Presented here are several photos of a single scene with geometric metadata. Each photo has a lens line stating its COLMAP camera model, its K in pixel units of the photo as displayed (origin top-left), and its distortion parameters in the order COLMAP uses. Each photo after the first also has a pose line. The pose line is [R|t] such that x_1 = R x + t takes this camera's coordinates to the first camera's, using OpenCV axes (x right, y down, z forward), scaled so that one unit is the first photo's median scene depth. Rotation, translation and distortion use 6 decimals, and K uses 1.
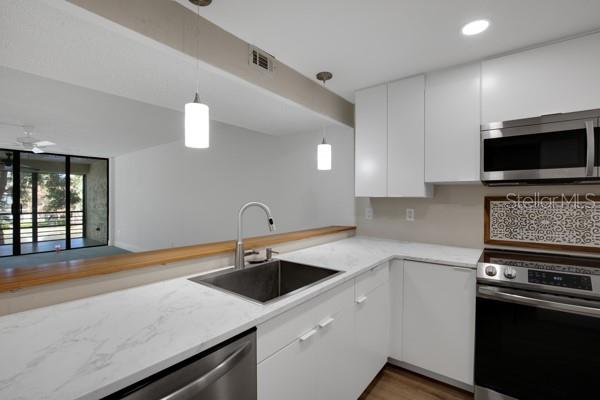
lens RADIAL K [[279.0, 0, 294.2], [0, 279.0, 201.4], [0, 0, 1]] dist [-0.024737, 0.001006]
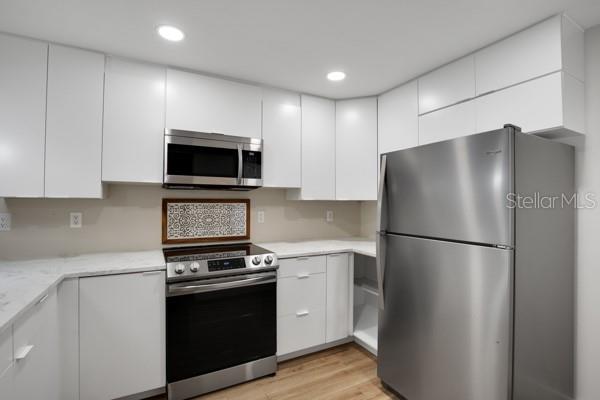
lens RADIAL K [[281.2, 0, 298.2], [0, 281.2, 200.9], [0, 0, 1]] dist [-0.026843, 0.001573]
pose [[0.397511, 0.004162, 0.917588, -0.073888], [0.002382, 0.999982, -0.005568, -0.001918], [-0.917594, 0.004399, 0.397494, 0.112315]]
